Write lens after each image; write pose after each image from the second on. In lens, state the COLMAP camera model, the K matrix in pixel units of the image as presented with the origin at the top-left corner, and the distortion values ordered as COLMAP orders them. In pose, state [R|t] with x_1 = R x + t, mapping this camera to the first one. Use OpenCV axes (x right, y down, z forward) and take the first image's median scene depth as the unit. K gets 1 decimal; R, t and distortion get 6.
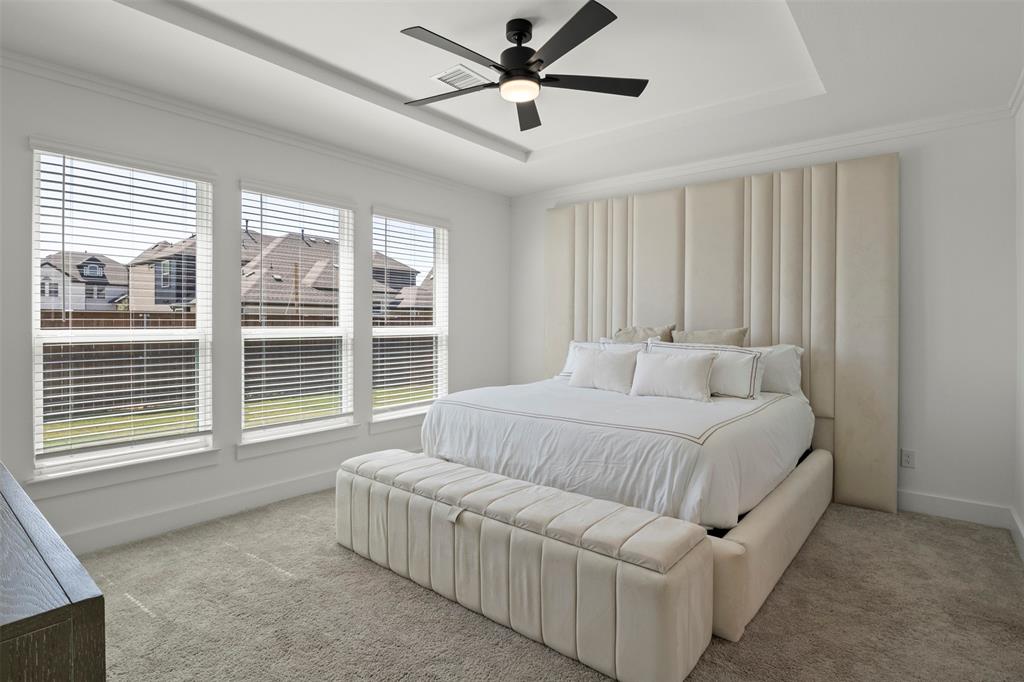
lens RADIAL K [[510.5, 0, 517.7], [0, 510.5, 334.6], [0, 0, 1]] dist [-0.011964, 0.001552]
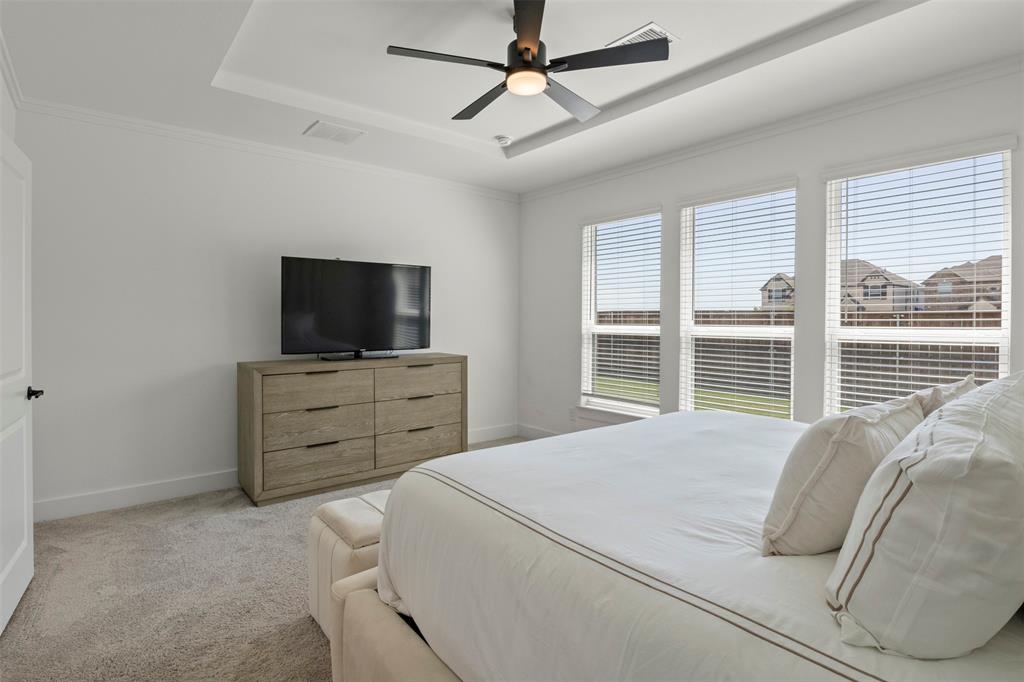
lens RADIAL K [[510.5, 0, 516.6], [0, 510.5, 332.5], [0, 0, 1]] dist [-0.011964, 0.001552]
pose [[-0.197922, 0.018921, -0.980035, 0.475009], [-0.026601, 0.999342, 0.024666, -0.011086], [0.979857, 0.030952, -0.197288, 0.584712]]
